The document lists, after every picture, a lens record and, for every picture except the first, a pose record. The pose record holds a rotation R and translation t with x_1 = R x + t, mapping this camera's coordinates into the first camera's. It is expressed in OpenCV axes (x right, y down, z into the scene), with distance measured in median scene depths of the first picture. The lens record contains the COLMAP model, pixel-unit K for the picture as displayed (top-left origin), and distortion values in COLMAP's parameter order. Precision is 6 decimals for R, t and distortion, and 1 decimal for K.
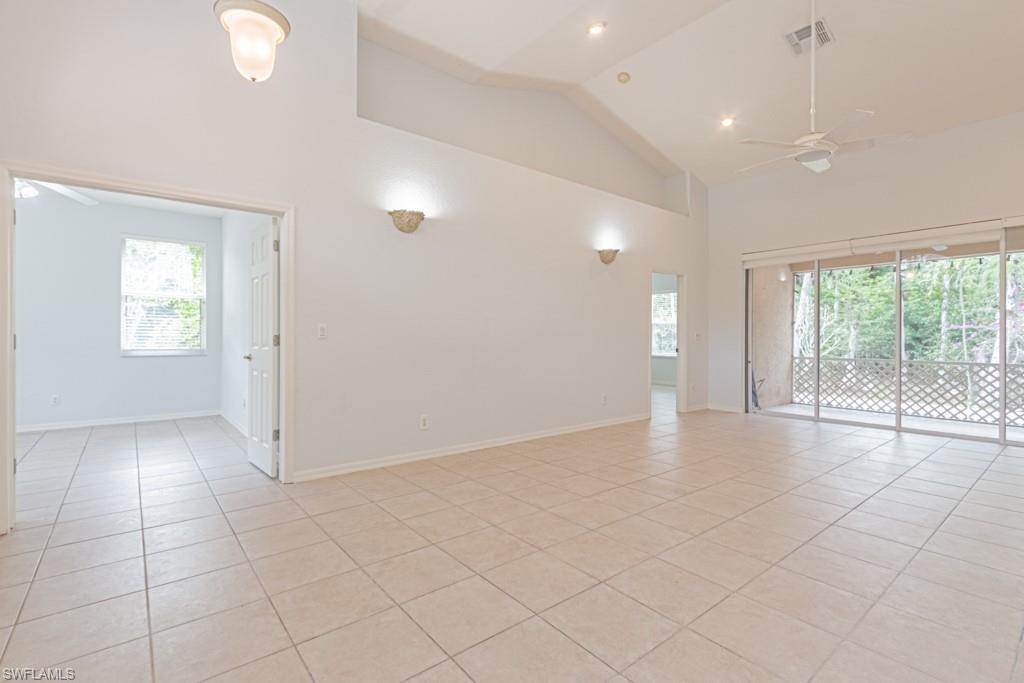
lens RADIAL K [[466.1, 0, 511.3], [0, 466.1, 341.2], [0, 0, 1]] dist [0.004396, -0.000652]
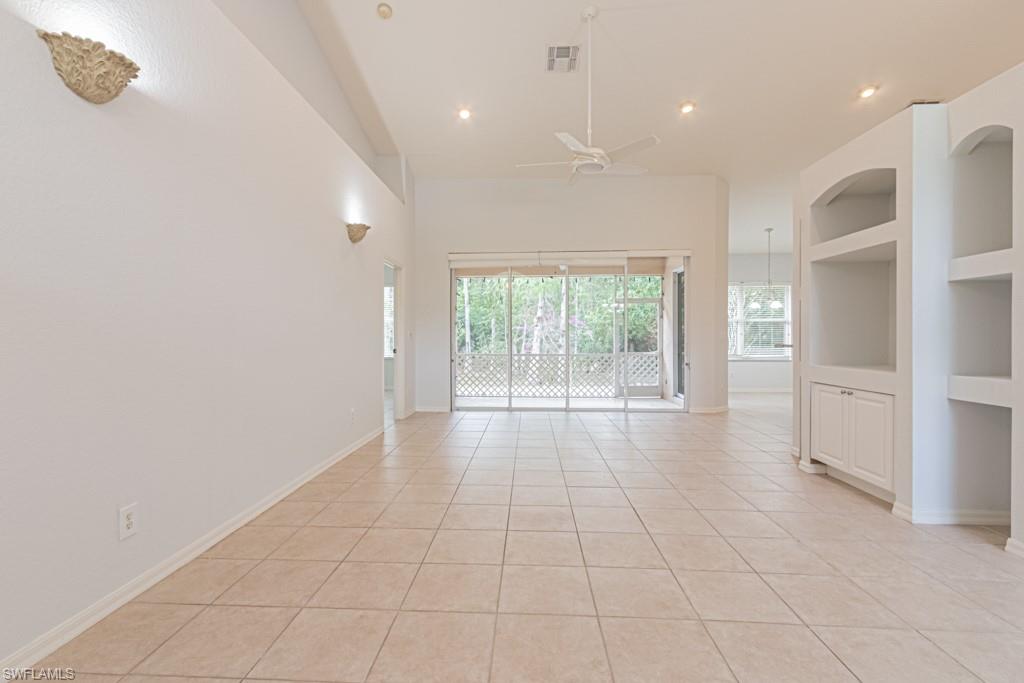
lens RADIAL K [[466.1, 0, 506.1], [0, 466.1, 337.5], [0, 0, 1]] dist [0.004396, -0.000652]
pose [[0.677914, -0.006129, 0.735116, -0.193381], [0.010236, 0.999947, -0.001103, -0.003843], [-0.735070, 0.008273, 0.677941, 0.285338]]
